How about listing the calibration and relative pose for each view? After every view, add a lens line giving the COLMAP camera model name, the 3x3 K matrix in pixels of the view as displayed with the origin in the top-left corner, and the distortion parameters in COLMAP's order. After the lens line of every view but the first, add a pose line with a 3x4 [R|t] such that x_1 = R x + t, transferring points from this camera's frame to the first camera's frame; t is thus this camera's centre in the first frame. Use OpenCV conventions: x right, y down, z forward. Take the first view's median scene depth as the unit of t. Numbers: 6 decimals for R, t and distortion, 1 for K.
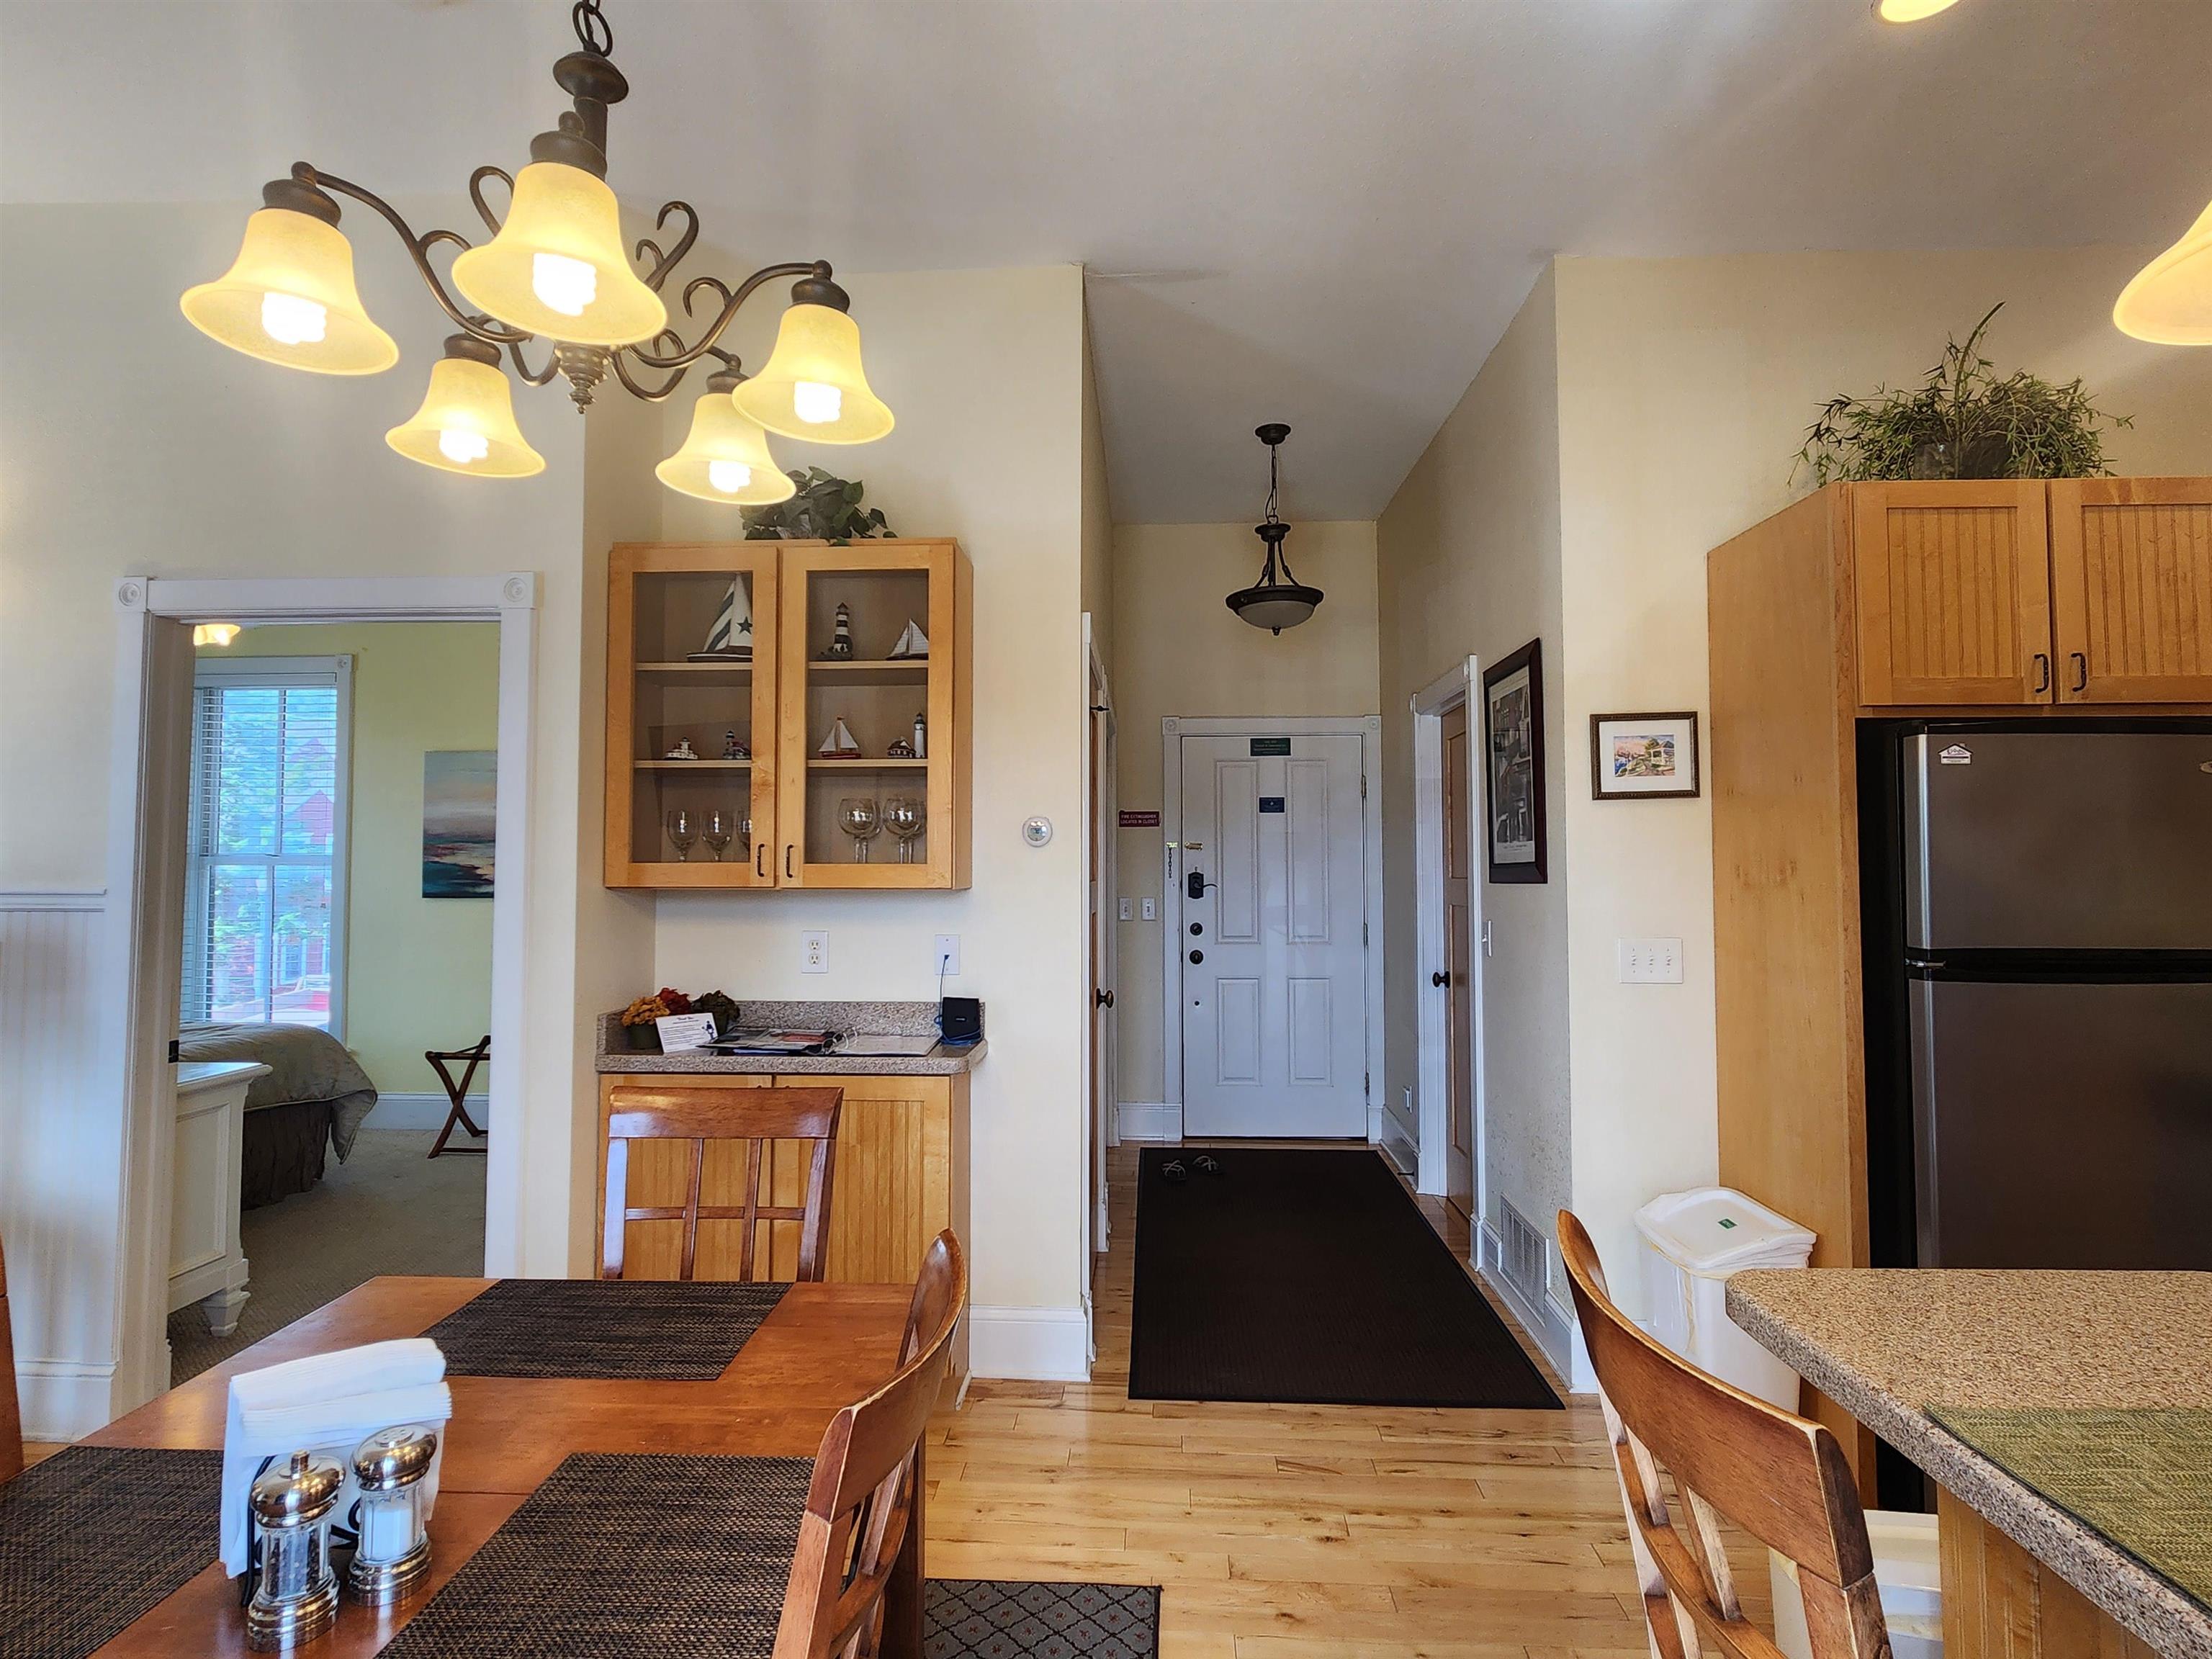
lens RADIAL K [[1167.7, 0, 1106.0], [0, 1167.7, 829.5], [0, 0, 1]] dist [0.002180, 0.000201]
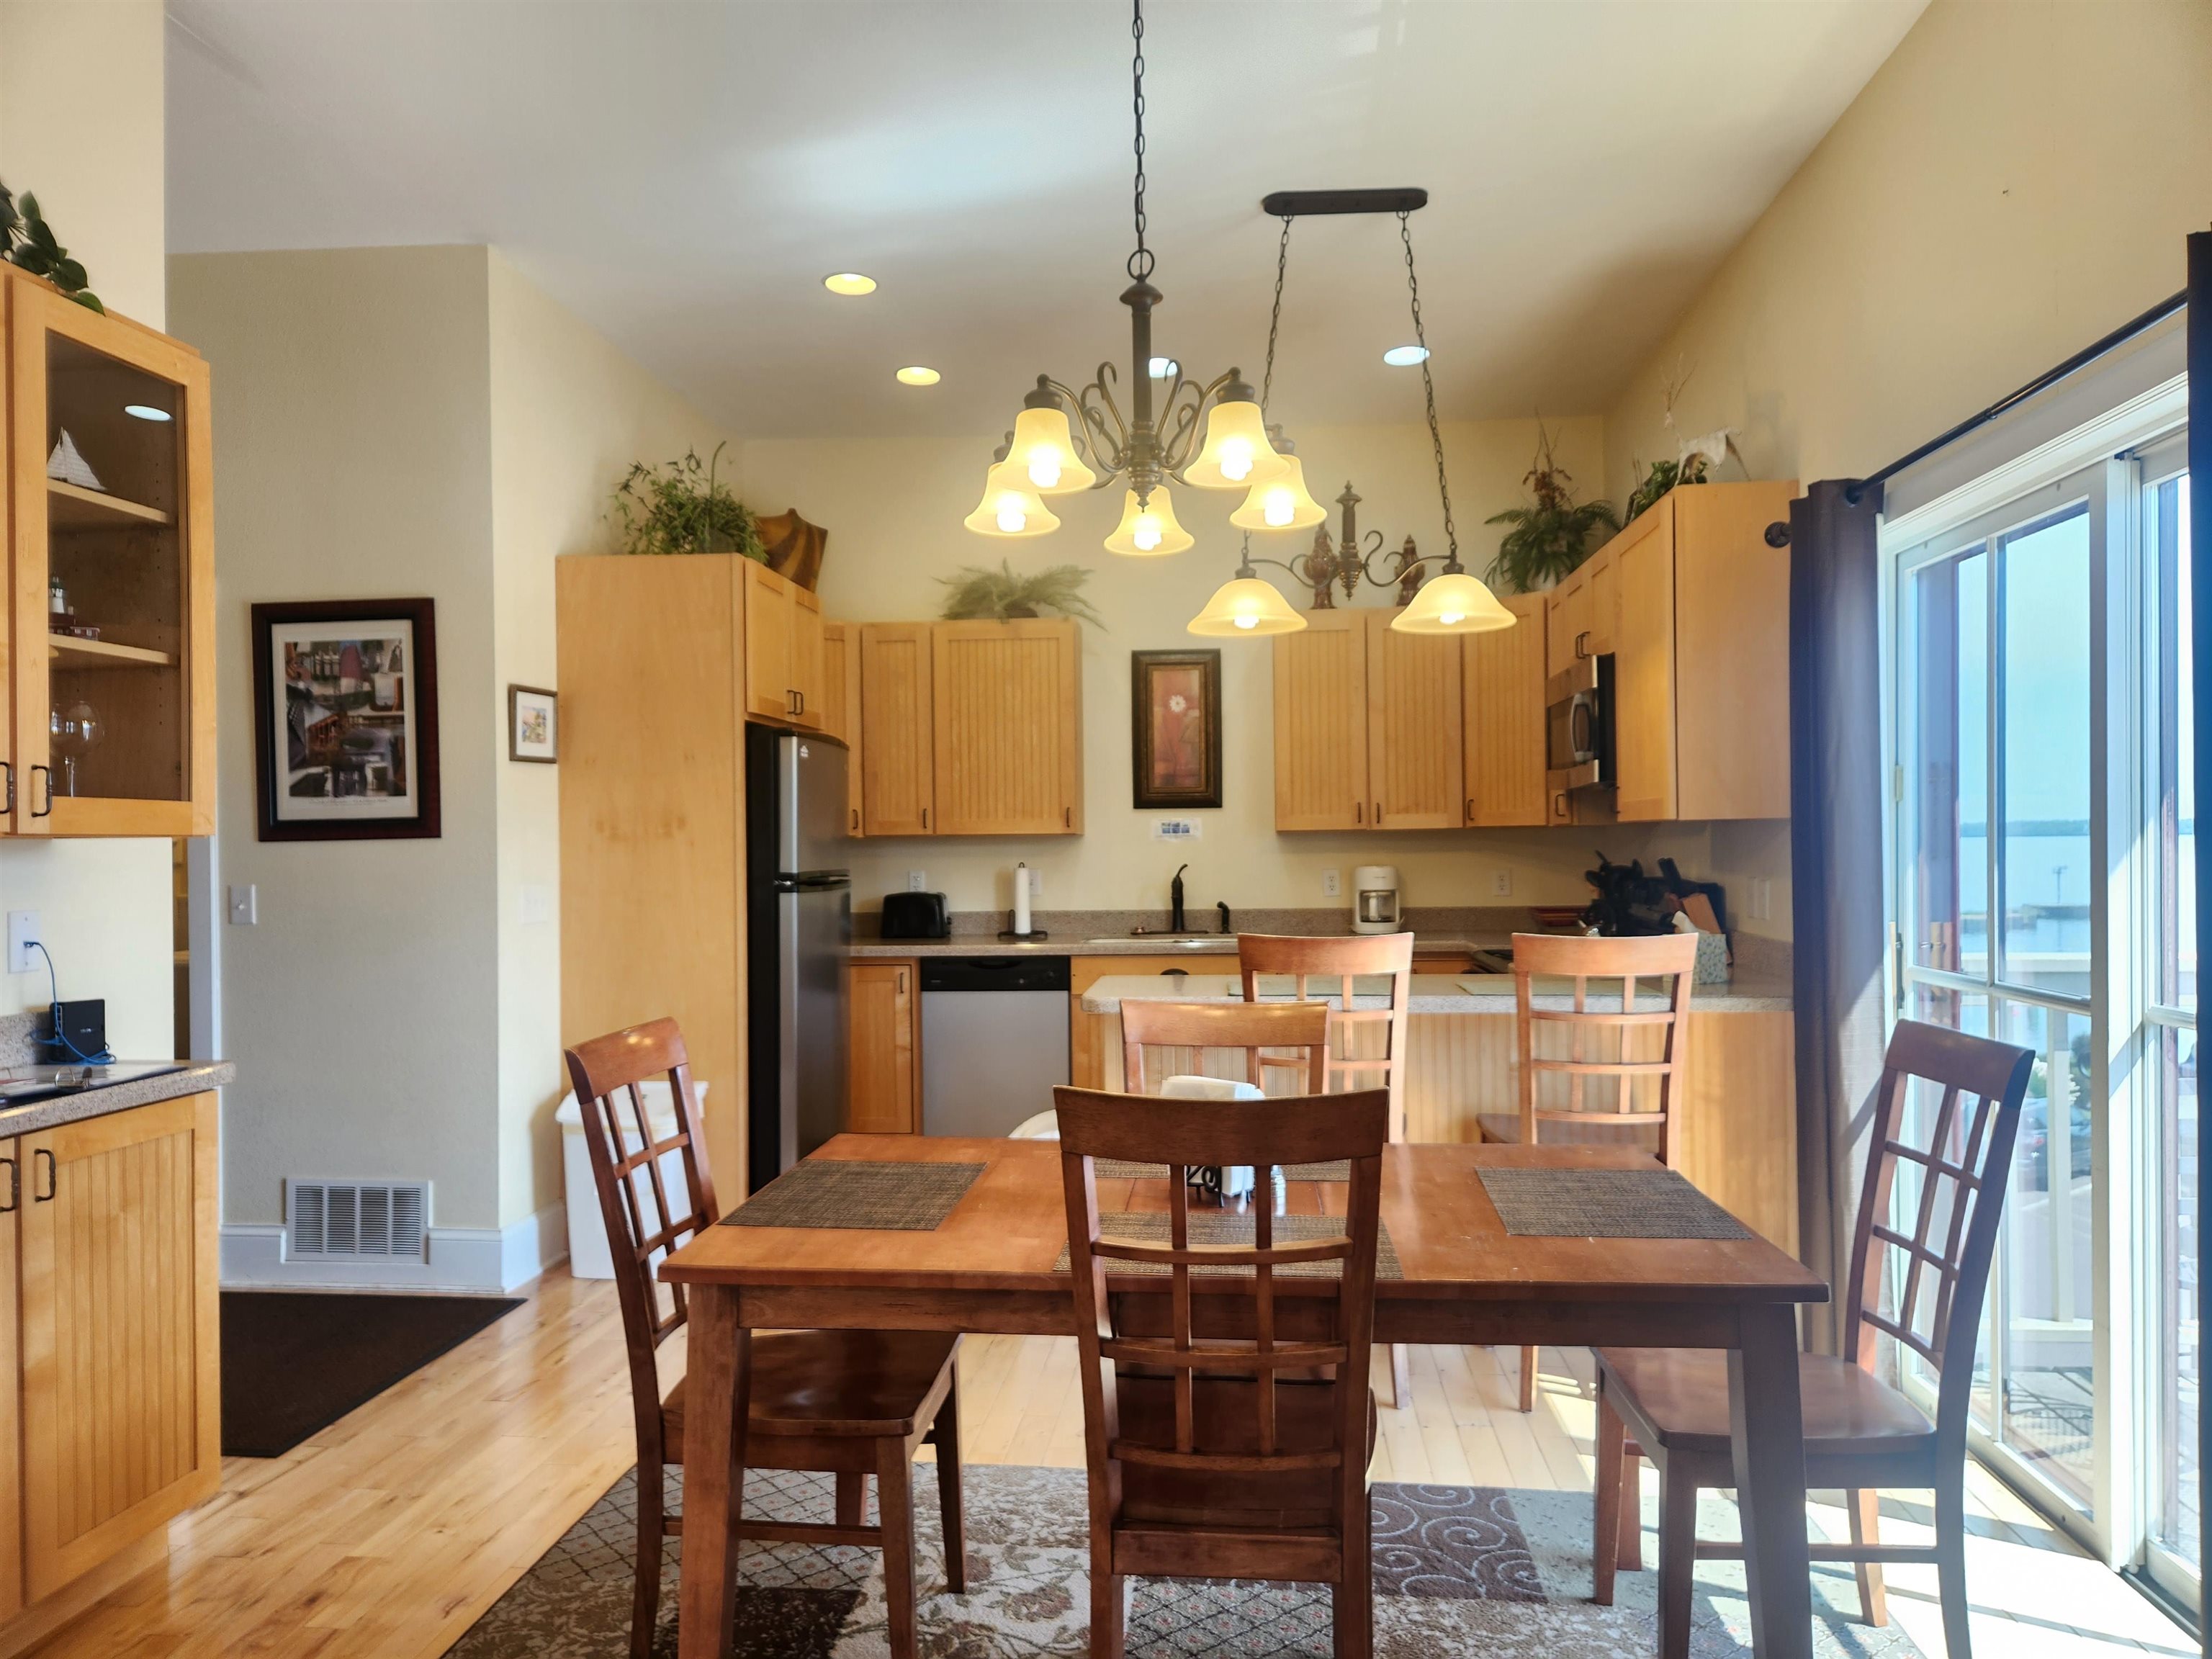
lens RADIAL K [[1528.5, 0, 1106.0], [0, 1528.5, 829.5], [0, 0, 1]] dist [0.032736, -0.001157]
pose [[0.049835, 0.008618, 0.998720, -1.091430], [-0.024779, 0.999666, -0.007389, 0.038948], [-0.998450, -0.024379, 0.050032, 0.387991]]
